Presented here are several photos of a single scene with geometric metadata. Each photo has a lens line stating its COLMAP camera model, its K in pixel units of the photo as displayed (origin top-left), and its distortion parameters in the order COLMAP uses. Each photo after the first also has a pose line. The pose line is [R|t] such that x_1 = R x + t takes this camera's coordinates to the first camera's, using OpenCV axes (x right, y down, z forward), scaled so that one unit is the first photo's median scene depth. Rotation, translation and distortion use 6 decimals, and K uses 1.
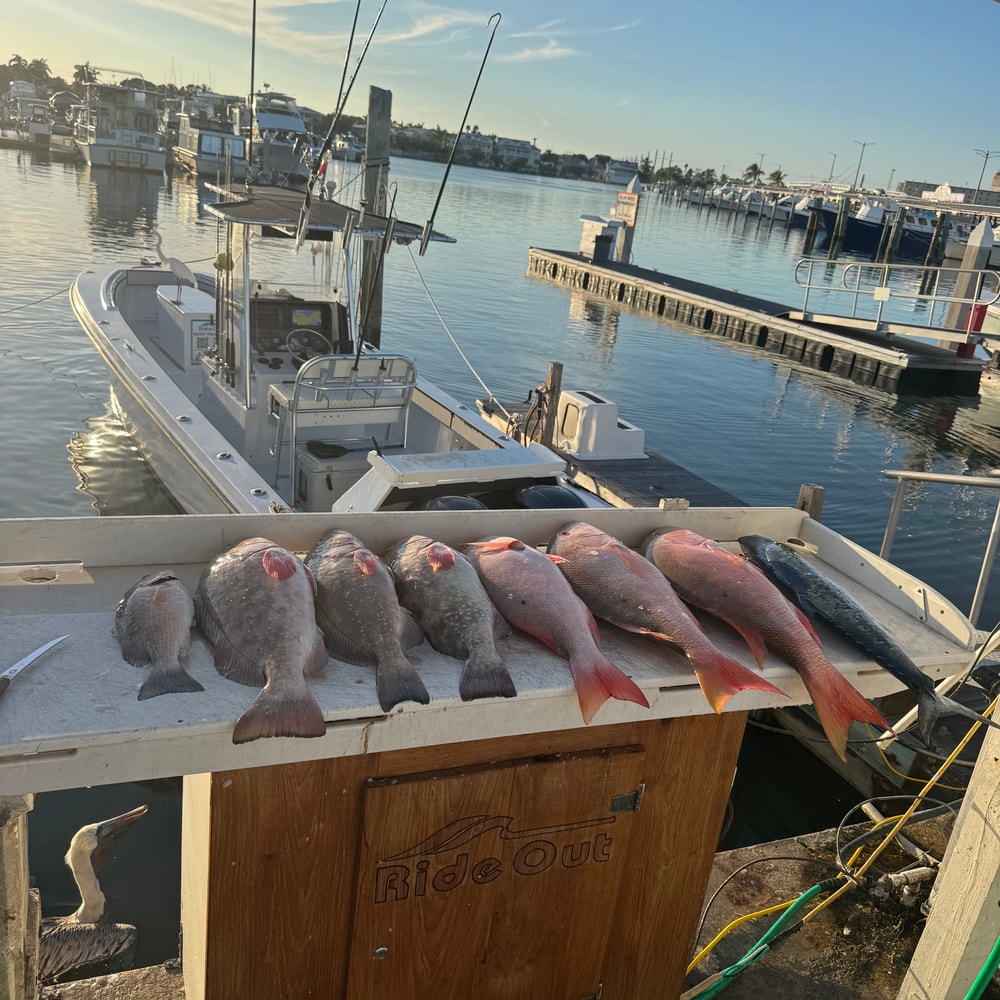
lens RADIAL K [[963.4, 0, 504.0], [0, 963.4, 486.8], [0, 0, 1]] dist [0.007274, -0.031805]
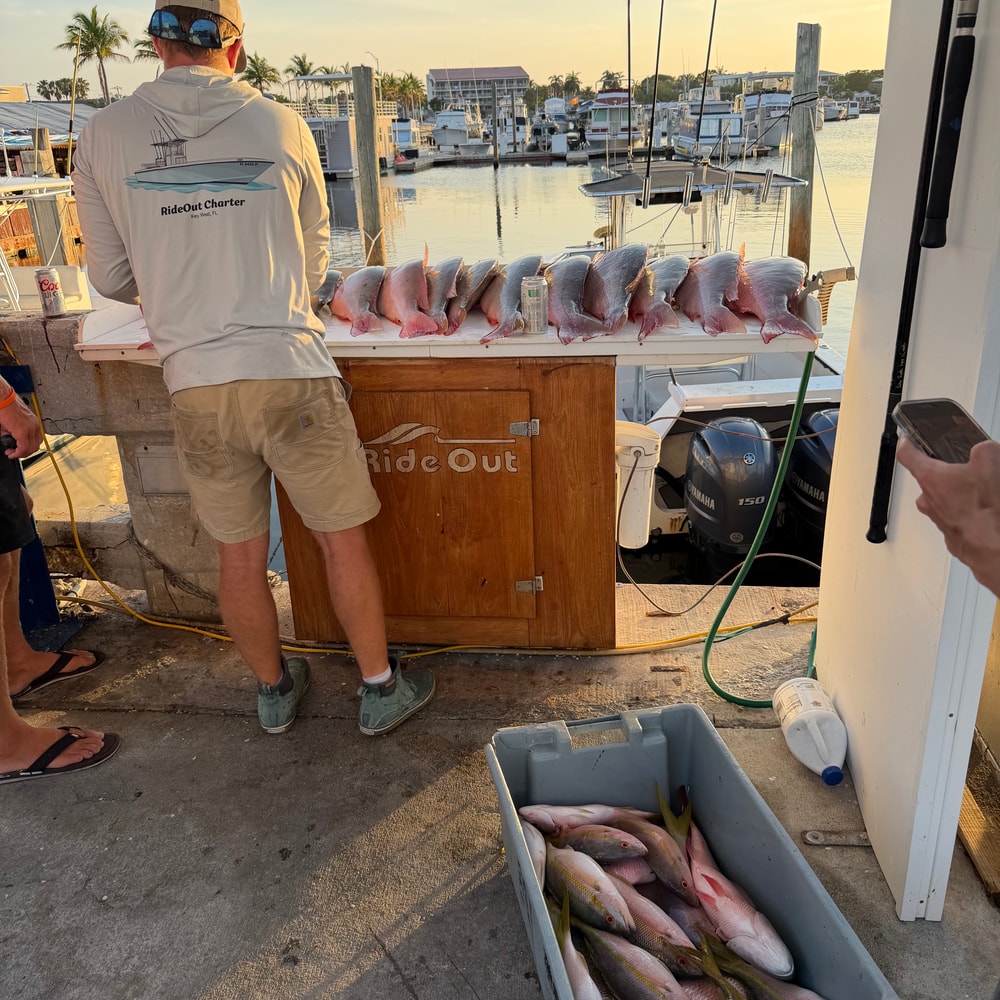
lens RADIAL K [[948.3, 0, 500.0], [0, 948.3, 500.0], [0, 0, 1]] dist [0.114457, -0.226740]
pose [[0.862181, 0.022559, -0.506098, 0.112629], [-0.006911, 0.999439, 0.032775, 0.051894], [0.506553, -0.024761, 0.861853, -0.038235]]
